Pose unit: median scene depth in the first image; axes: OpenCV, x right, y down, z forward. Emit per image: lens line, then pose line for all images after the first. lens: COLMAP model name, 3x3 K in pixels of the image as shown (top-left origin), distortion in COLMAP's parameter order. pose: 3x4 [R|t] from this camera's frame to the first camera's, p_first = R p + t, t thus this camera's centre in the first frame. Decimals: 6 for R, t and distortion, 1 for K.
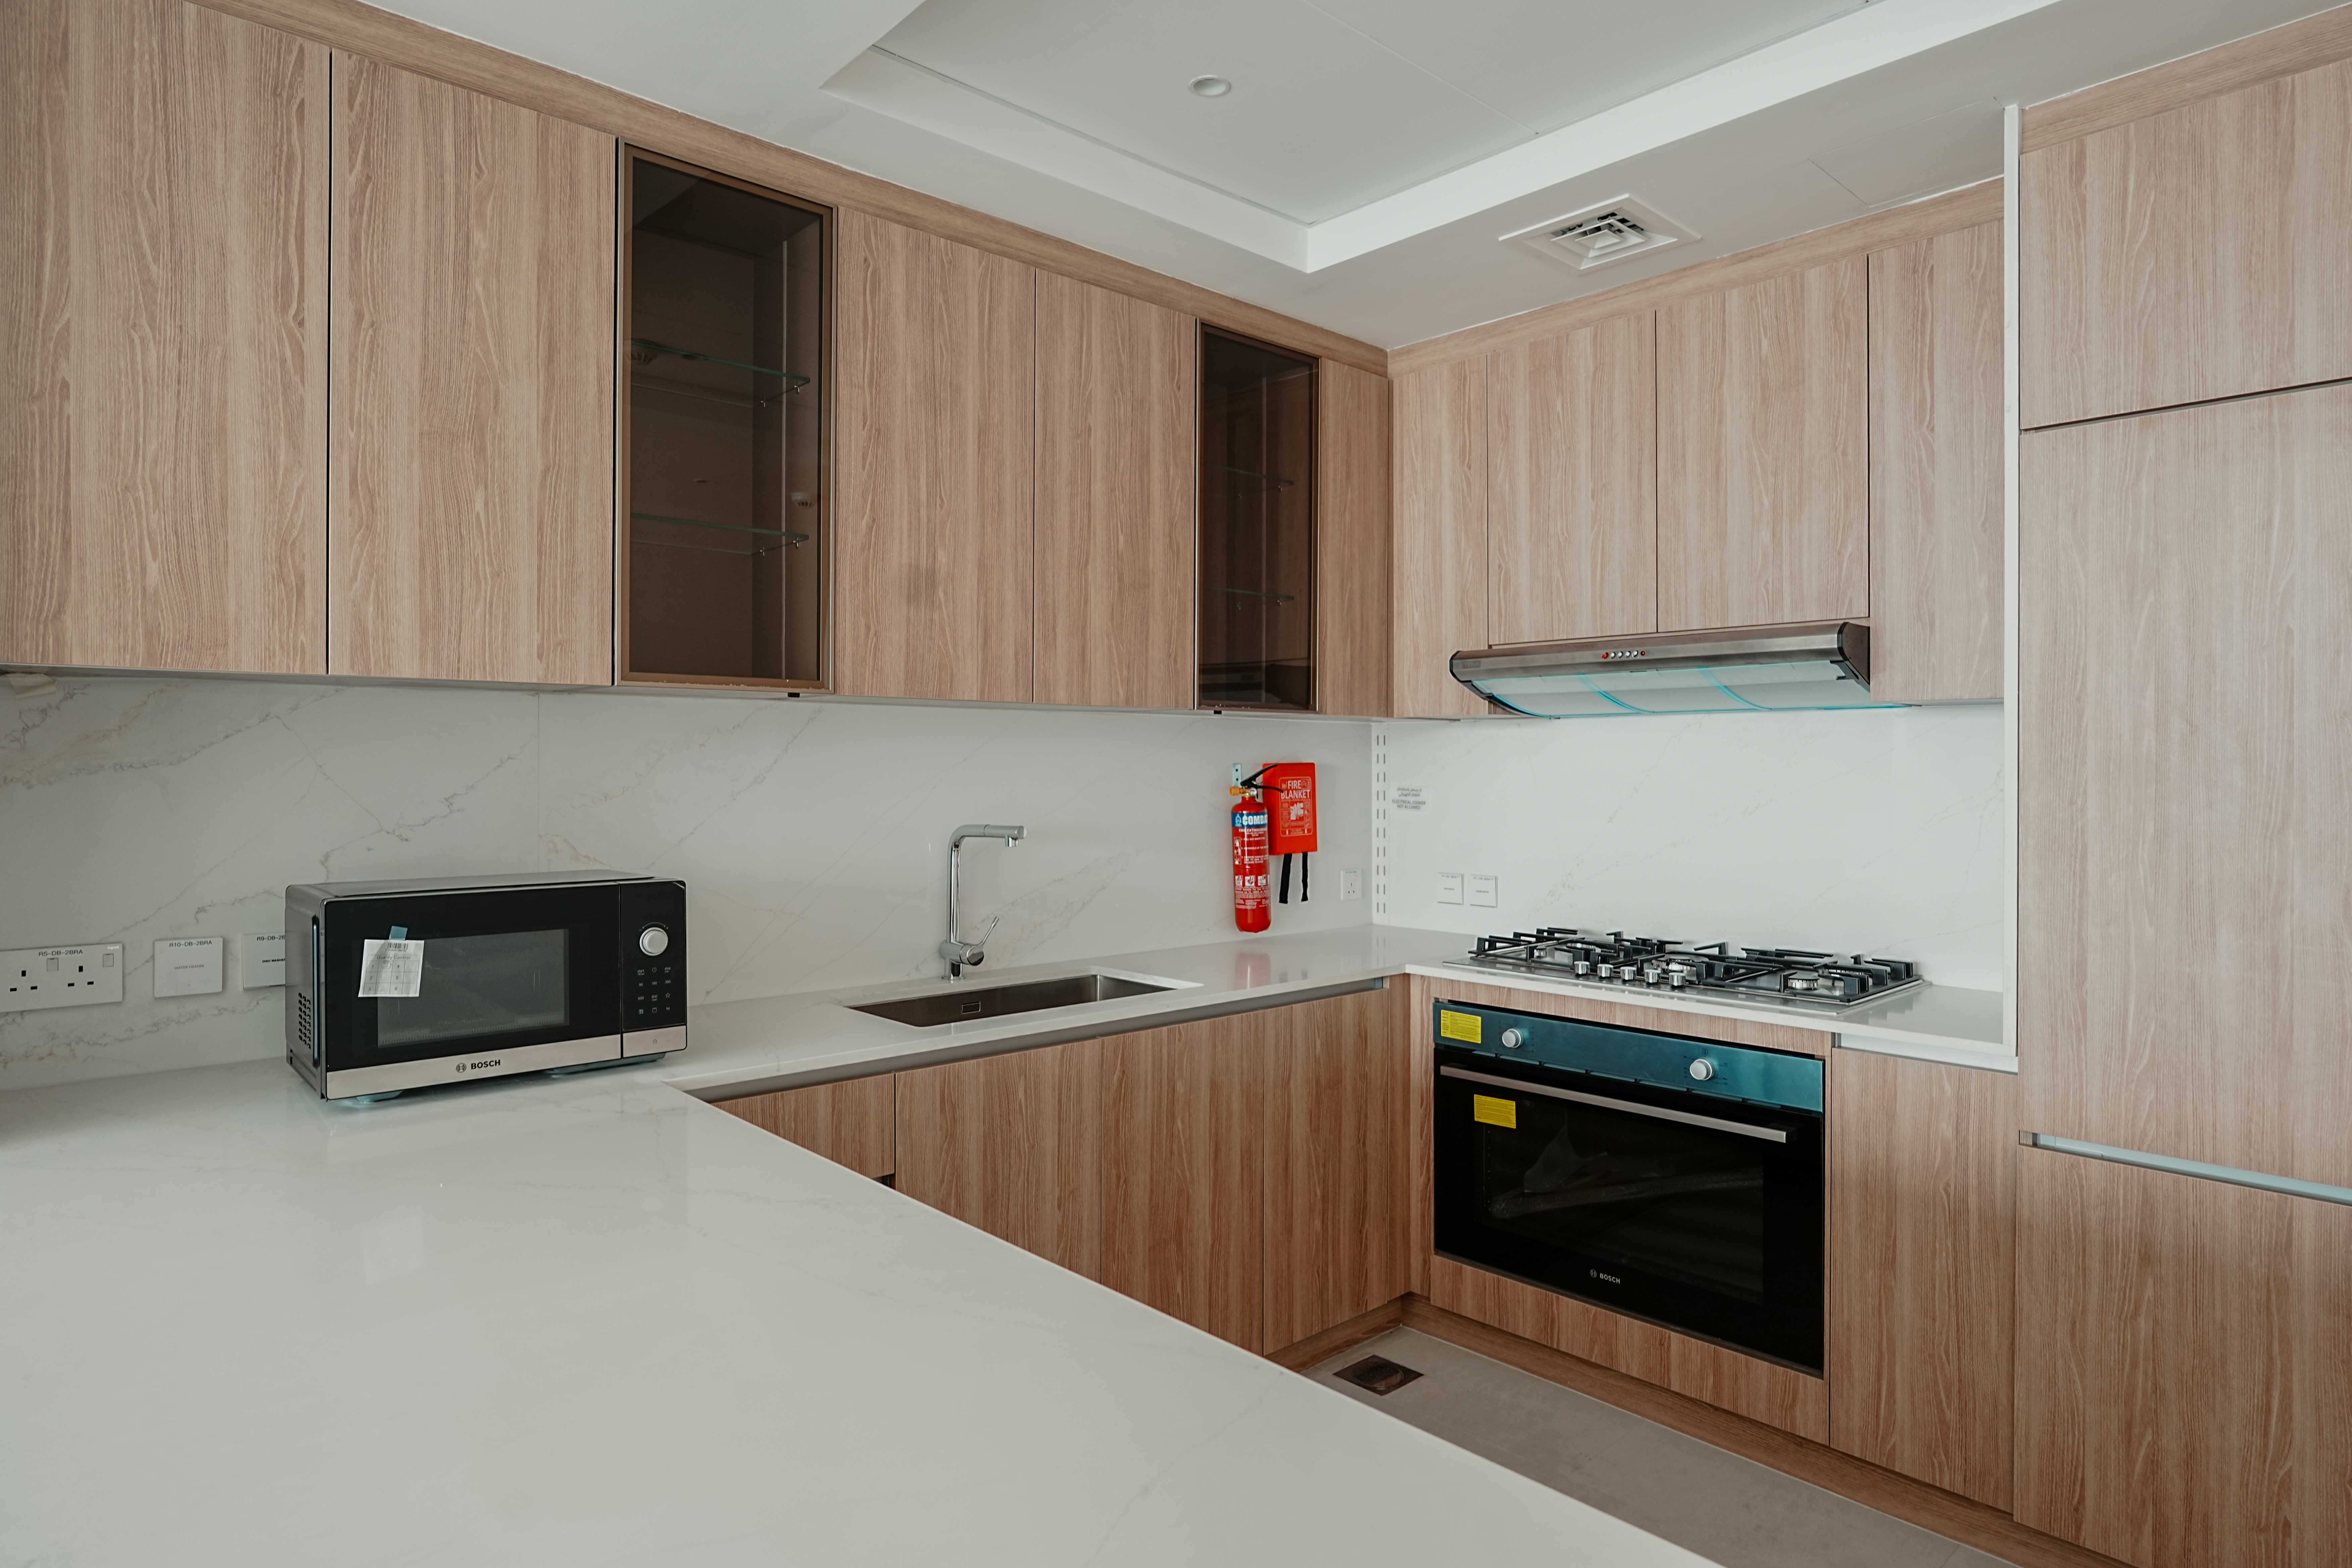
lens RADIAL K [[1333.7, 0, 1172.2], [0, 1333.7, 756.1], [0, 0, 1]] dist [-0.001211, 0.000923]
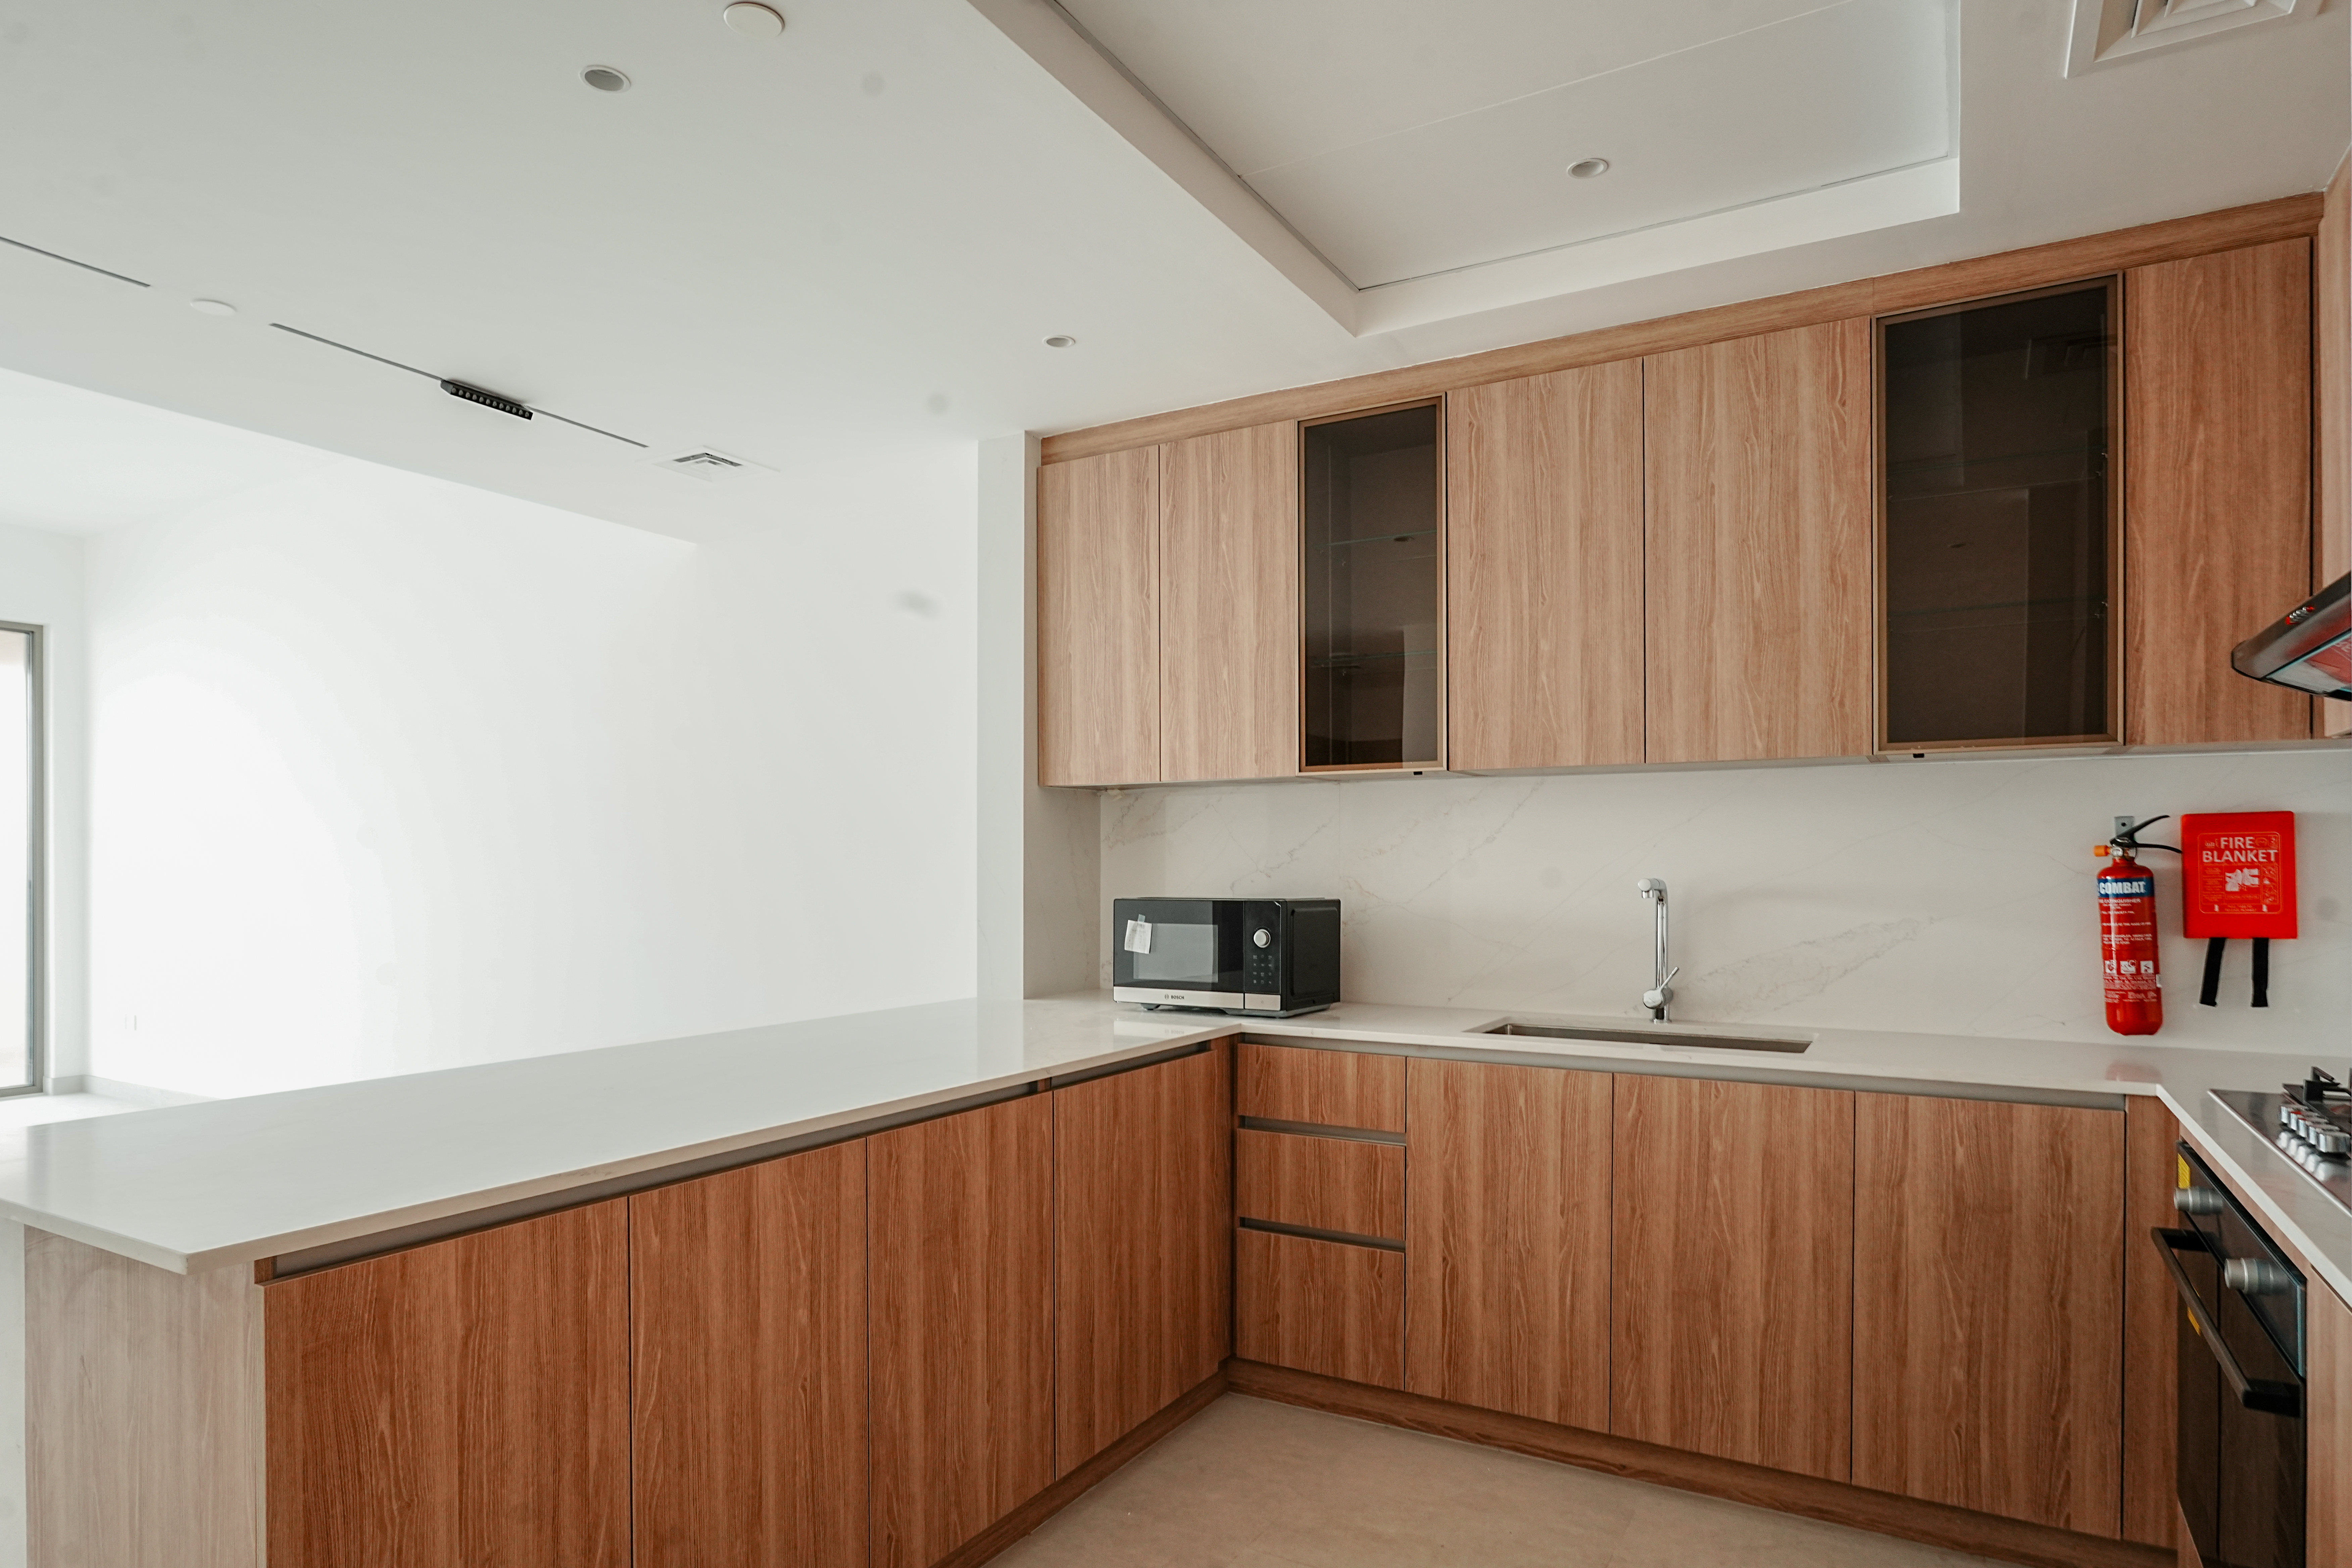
lens RADIAL K [[1338.7, 0, 1173.9], [0, 1338.7, 854.5], [0, 0, 1]] dist [-0.013722, 0.017751]
pose [[0.303524, -0.007740, -0.952792, 0.886898], [0.008377, 0.999950, -0.005455, 0.039495], [0.952787, -0.006325, 0.303573, 0.347666]]
